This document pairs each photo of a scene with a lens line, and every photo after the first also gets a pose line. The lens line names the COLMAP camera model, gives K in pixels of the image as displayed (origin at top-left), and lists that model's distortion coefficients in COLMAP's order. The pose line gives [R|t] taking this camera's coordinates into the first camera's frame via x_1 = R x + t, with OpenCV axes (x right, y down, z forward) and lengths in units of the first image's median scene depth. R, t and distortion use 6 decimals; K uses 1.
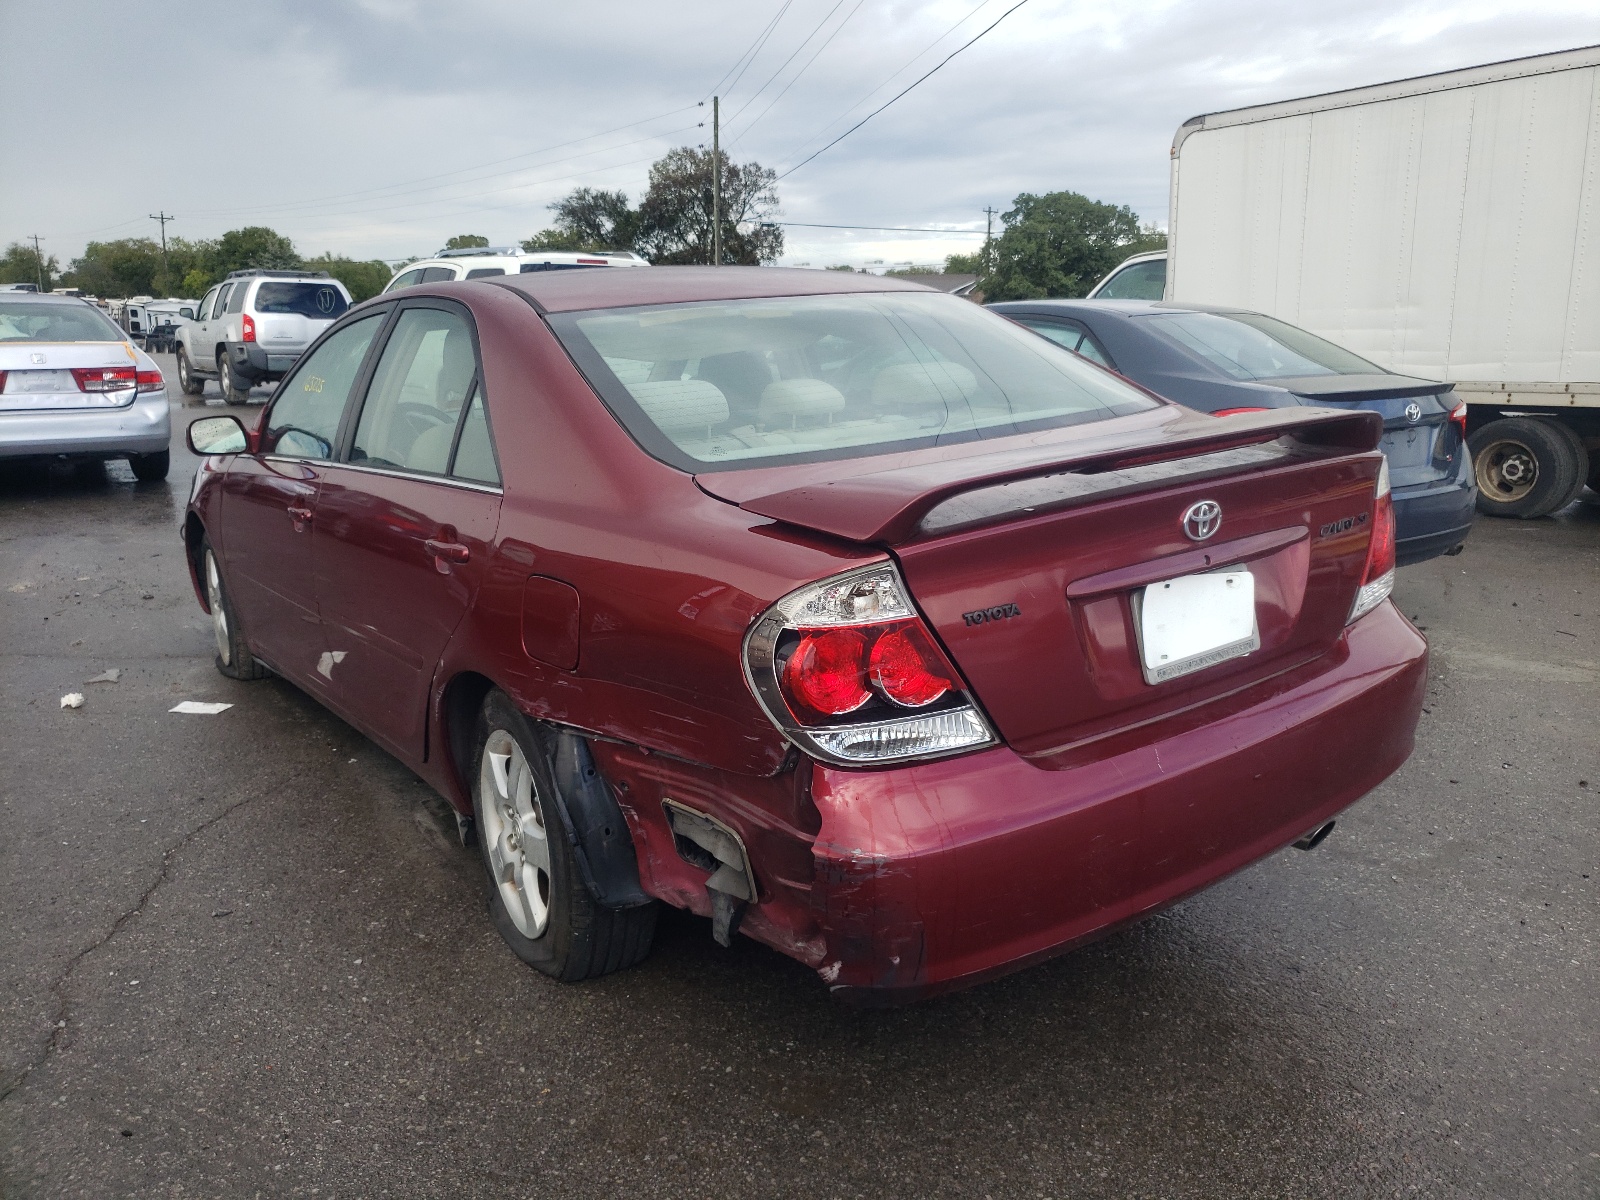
lens RADIAL K [[1207.1, 0, 800.0], [0, 1207.1, 600.0], [0, 0, 1]] dist [-0.001126, 0.046515]
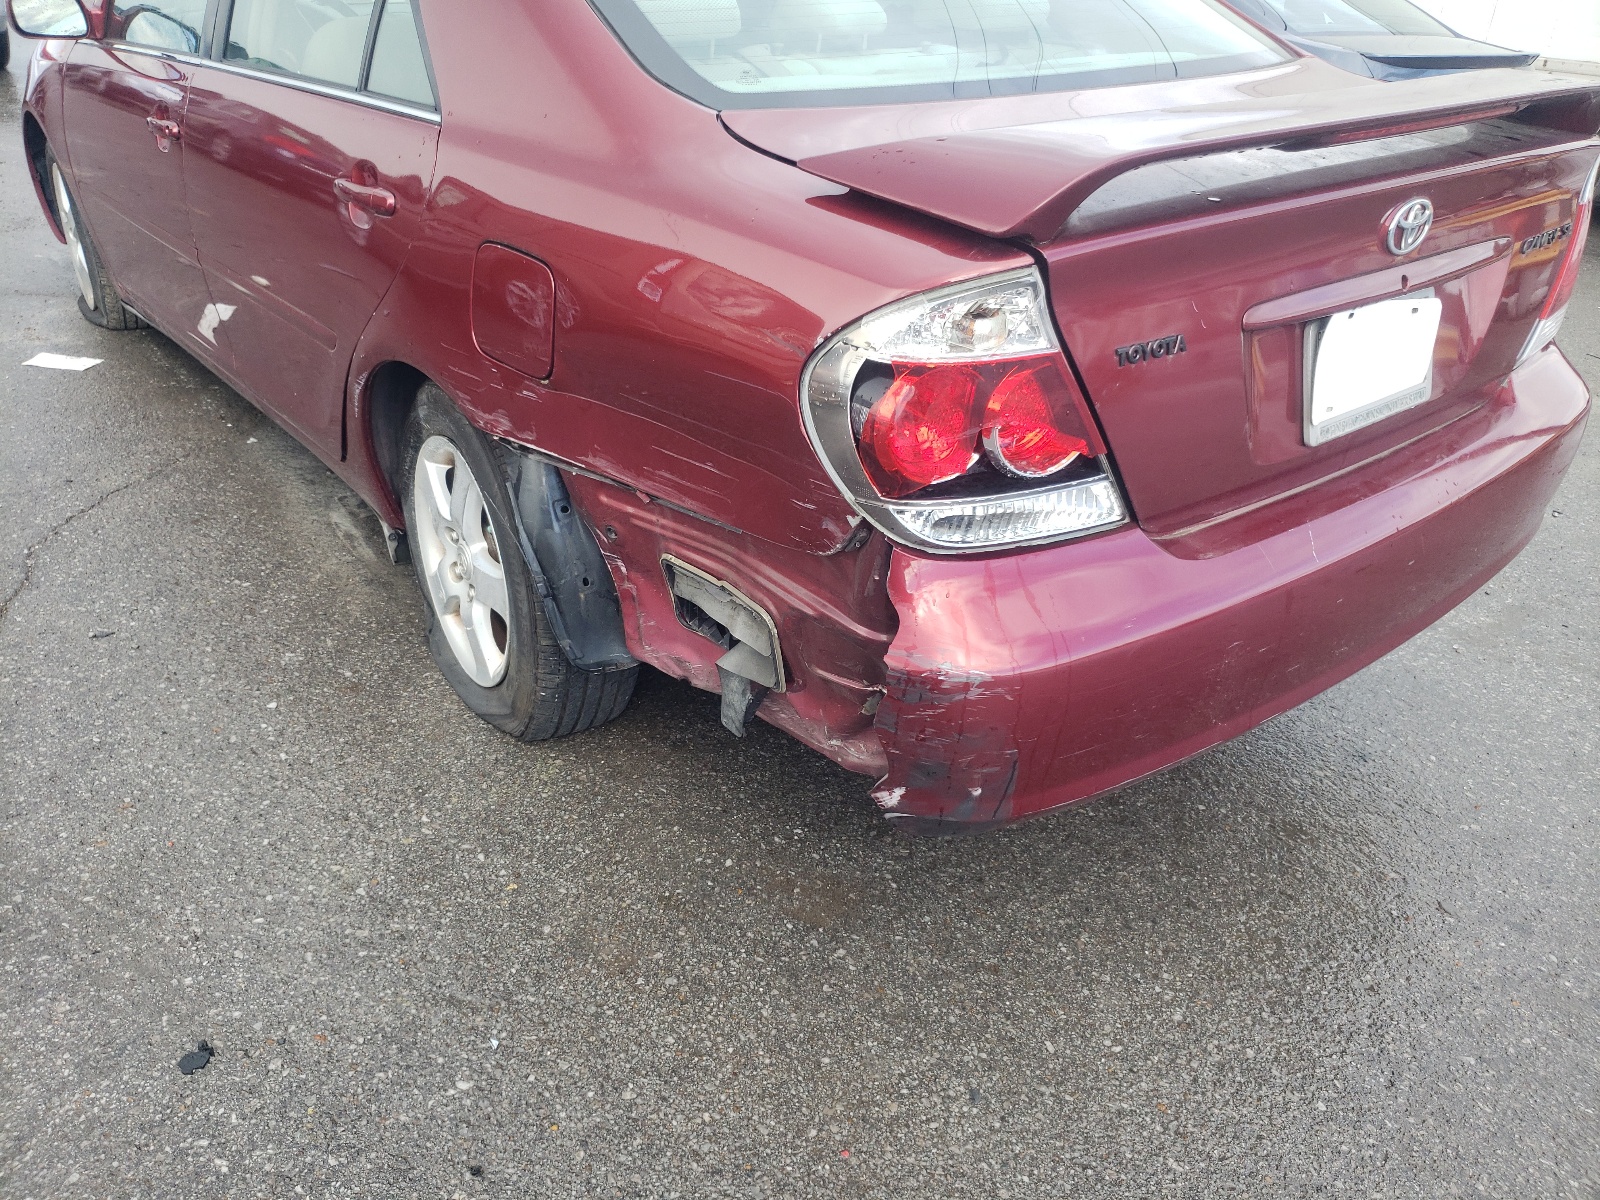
lens RADIAL K [[1218.0, 0, 800.0], [0, 1218.0, 600.0], [0, 0, 1]] dist [-0.002080, 0.018194]
pose [[0.996542, 0.042599, 0.071343, -0.081030], [-0.060370, 0.961143, 0.269370, -0.024042], [-0.057096, -0.272745, 0.960391, 0.236612]]
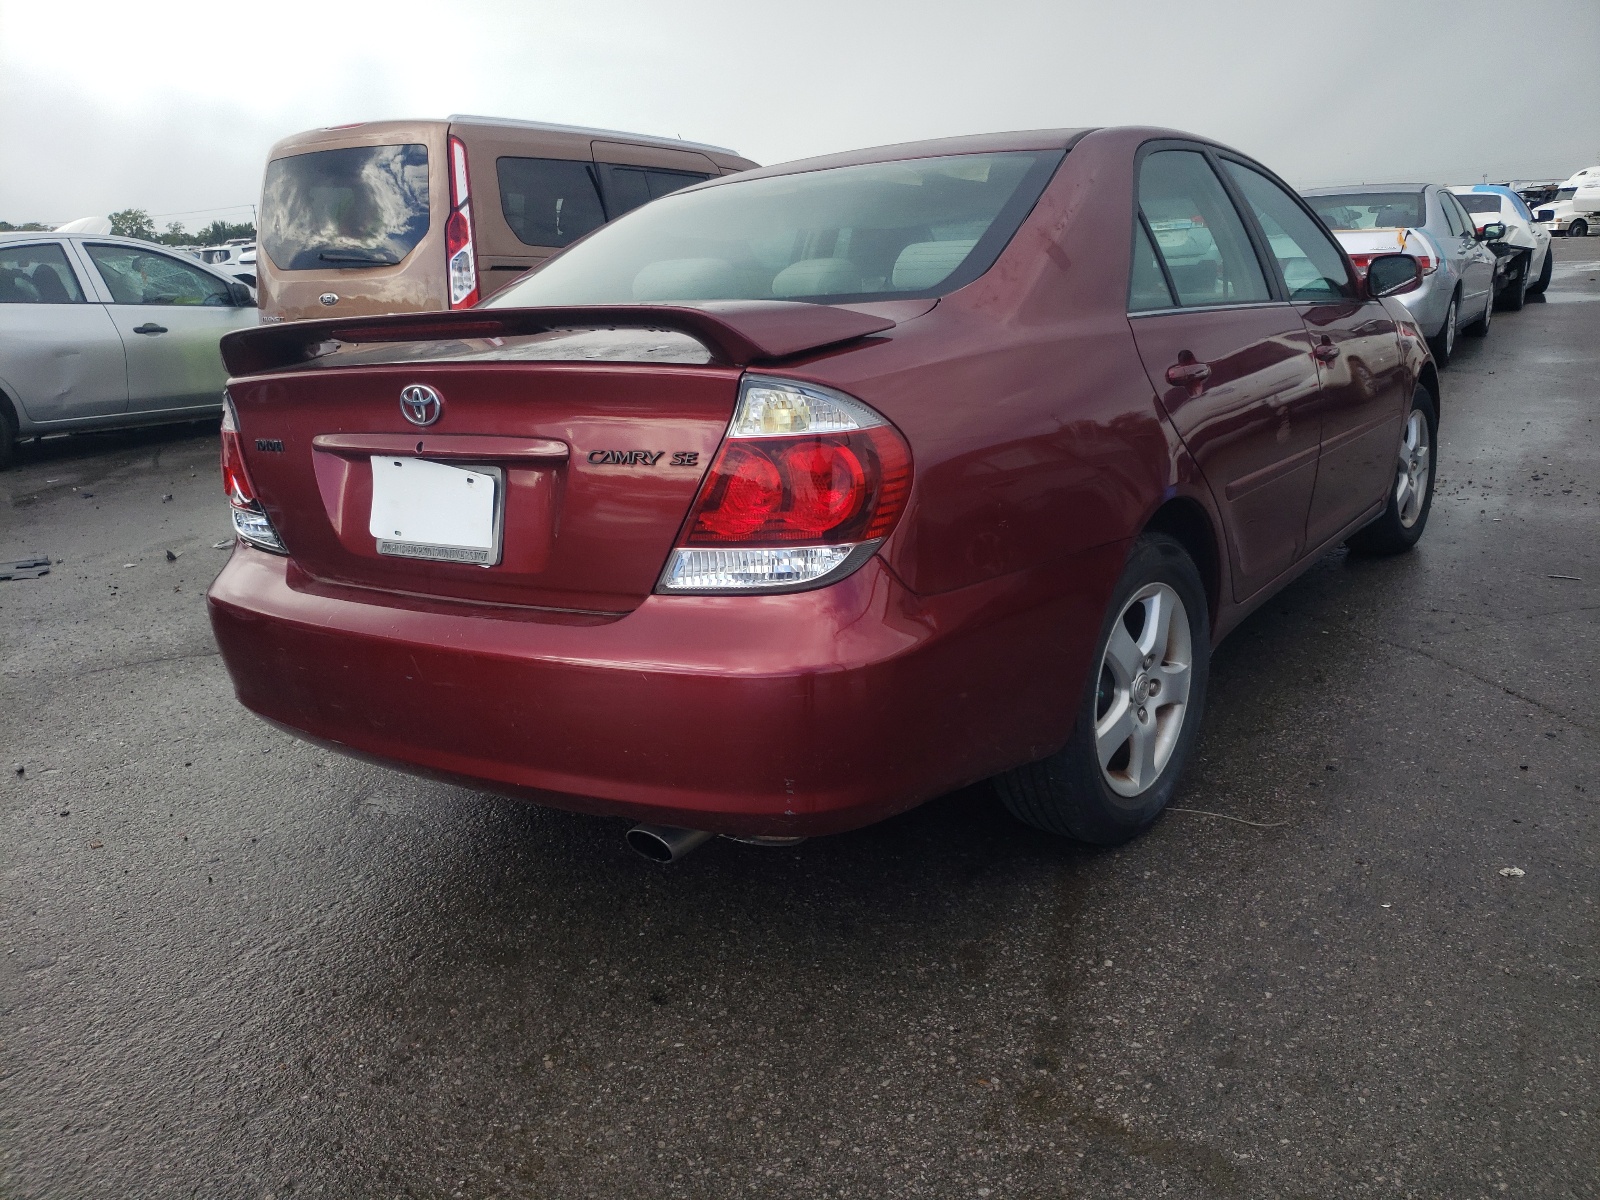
lens RADIAL K [[1207.1, 0, 800.0], [0, 1207.1, 600.0], [0, 0, 1]] dist [-0.001126, 0.046515]
pose [[0.360687, 0.249554, -0.898681, 1.329934], [-0.183894, 0.963654, 0.193791, -0.156233], [0.914378, 0.095364, 0.393469, 0.895709]]
